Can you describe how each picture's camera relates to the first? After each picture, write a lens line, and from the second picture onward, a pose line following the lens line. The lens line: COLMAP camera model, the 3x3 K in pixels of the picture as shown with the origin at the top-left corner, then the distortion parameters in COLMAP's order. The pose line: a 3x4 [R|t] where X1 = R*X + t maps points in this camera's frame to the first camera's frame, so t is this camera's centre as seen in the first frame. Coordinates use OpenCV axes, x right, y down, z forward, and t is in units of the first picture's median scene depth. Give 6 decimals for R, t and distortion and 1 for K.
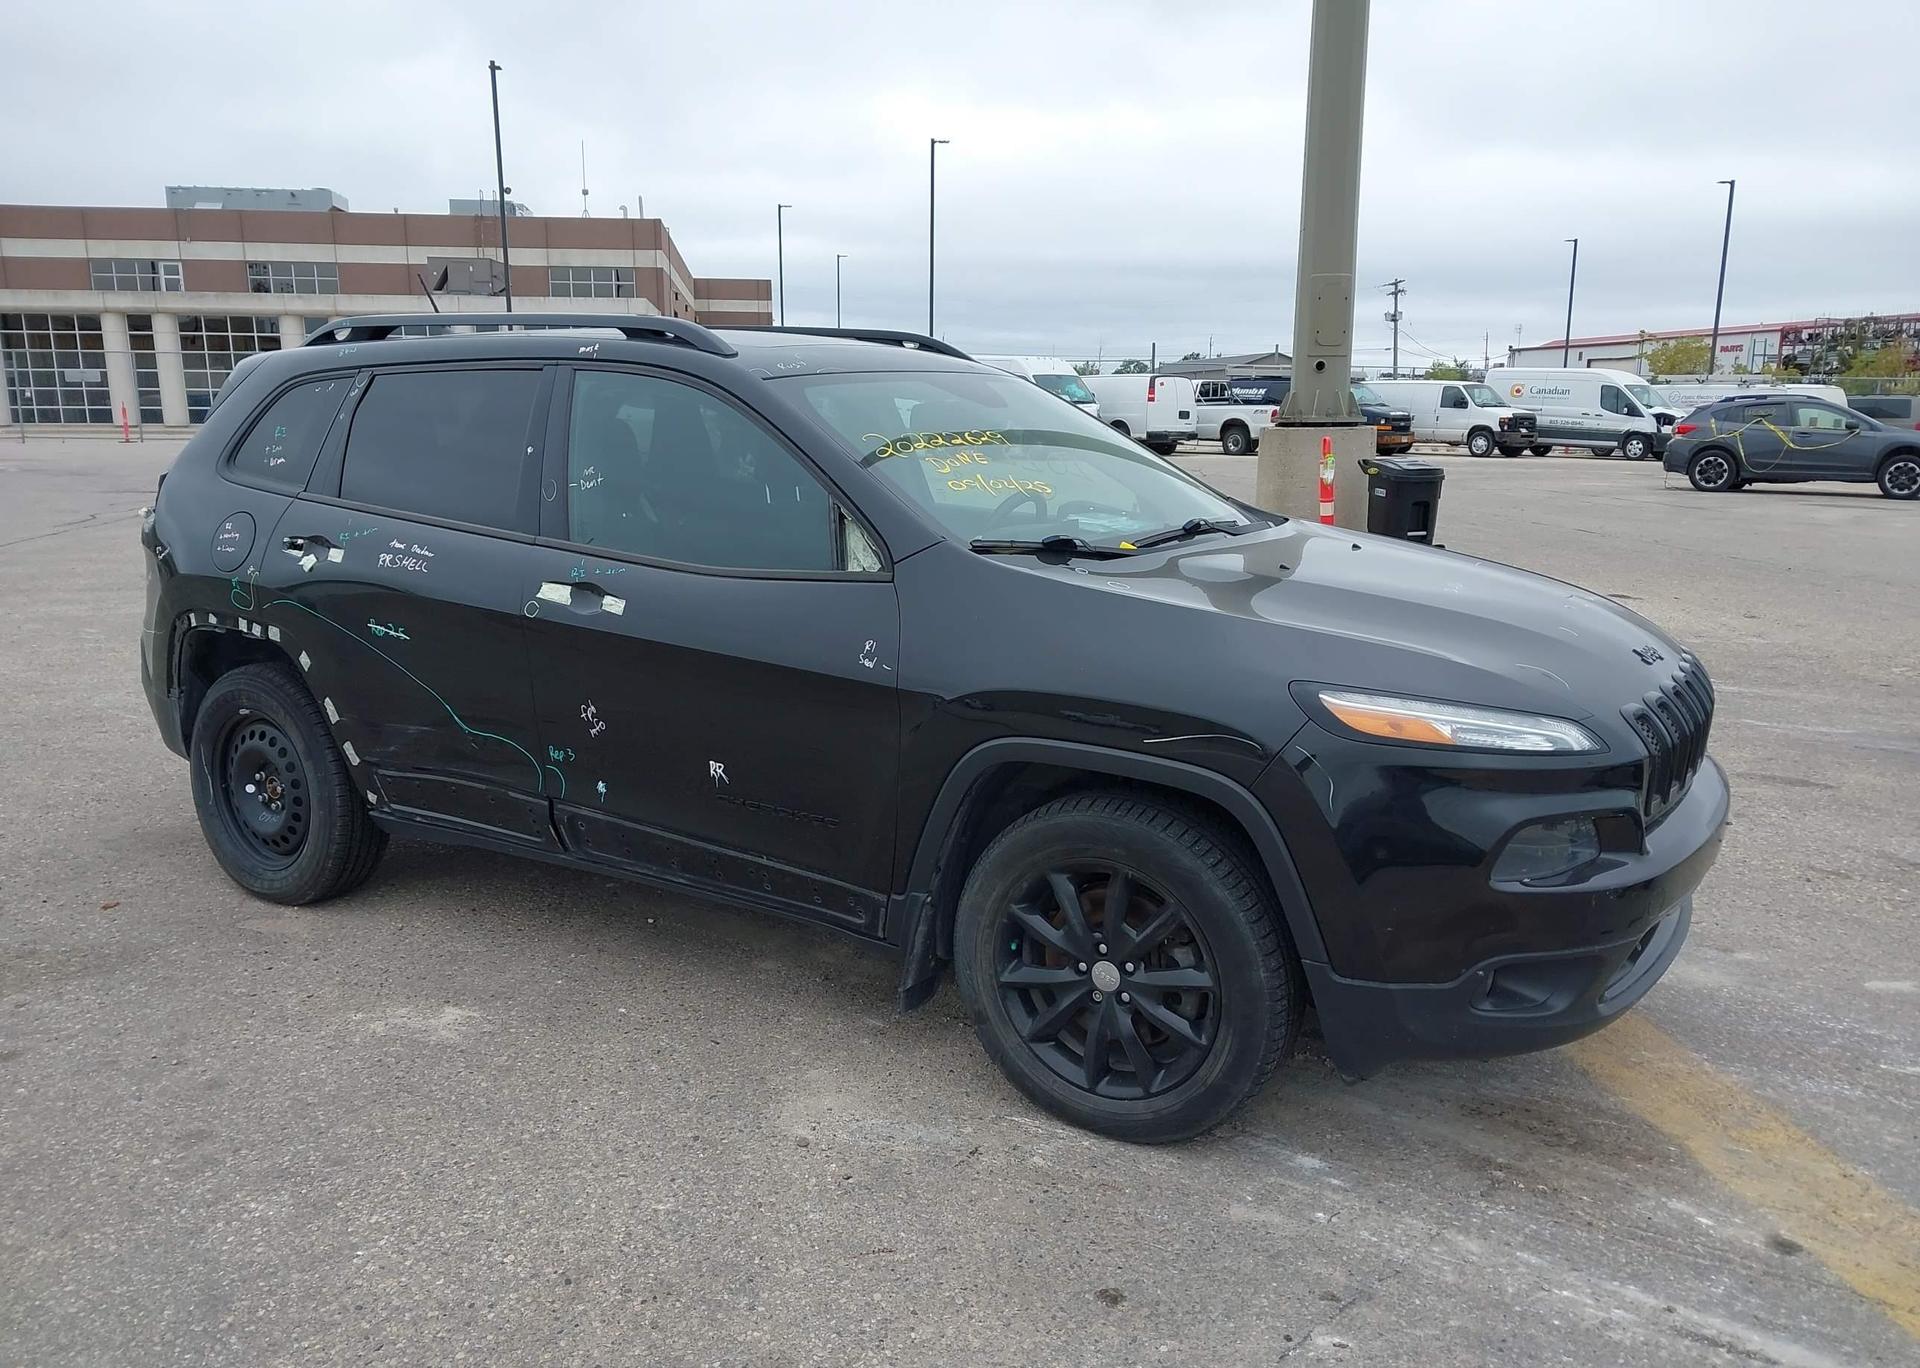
lens RADIAL K [[1535.1, 0, 962.9], [0, 1535.1, 713.6], [0, 0, 1]] dist [0.039321, -0.055183]
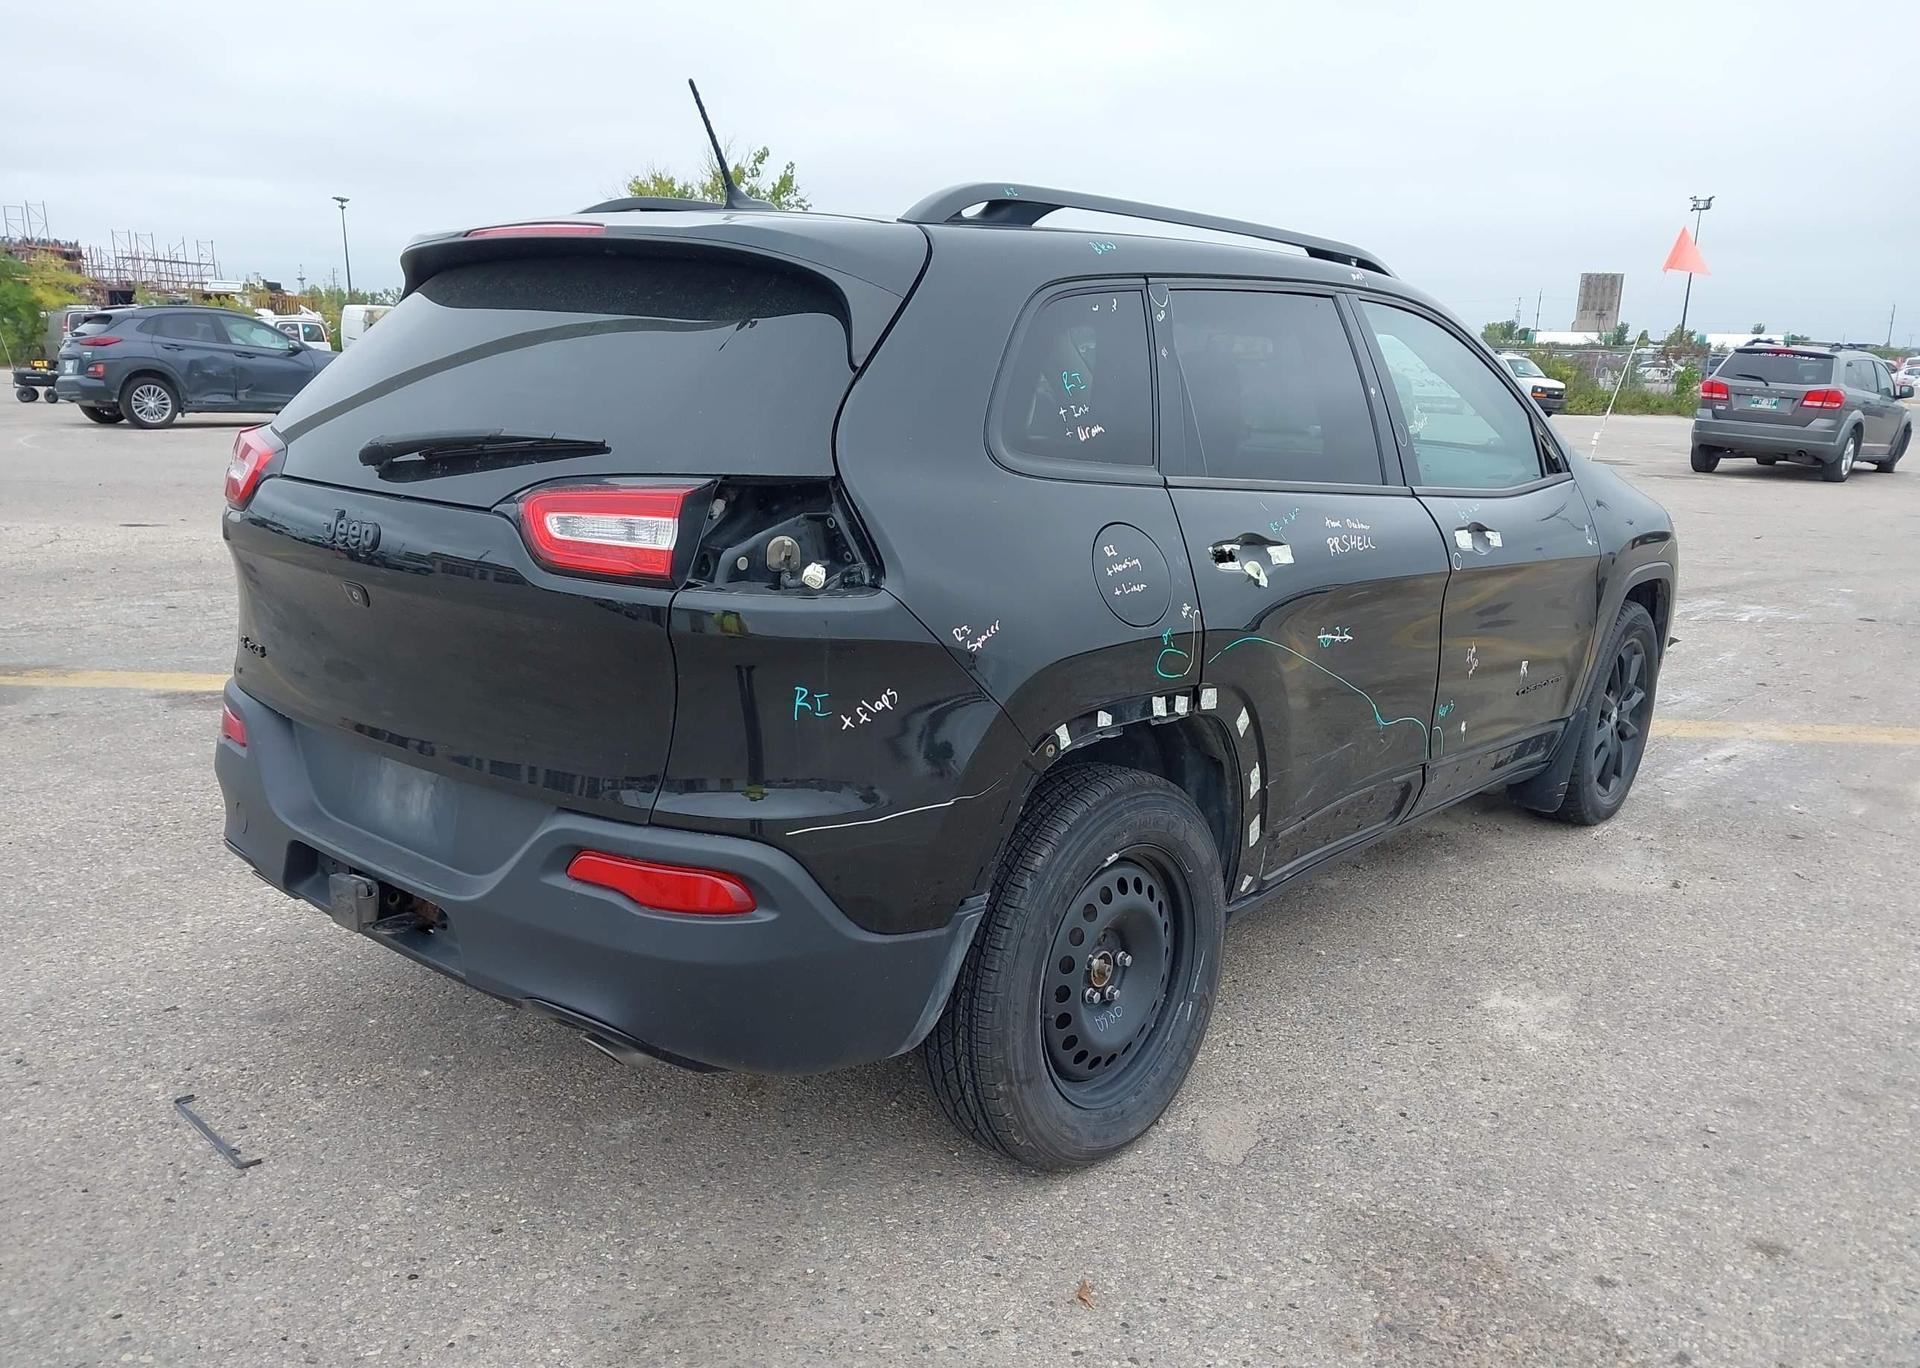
lens RADIAL K [[1535.1, 0, 957.9], [0, 1535.1, 723.0], [0, 0, 1]] dist [0.039321, -0.055183]
pose [[0.136782, -0.242038, 0.960577, -1.254908], [0.176265, 0.960163, 0.216834, -0.232279], [-0.974793, 0.139658, 0.173996, 1.157209]]
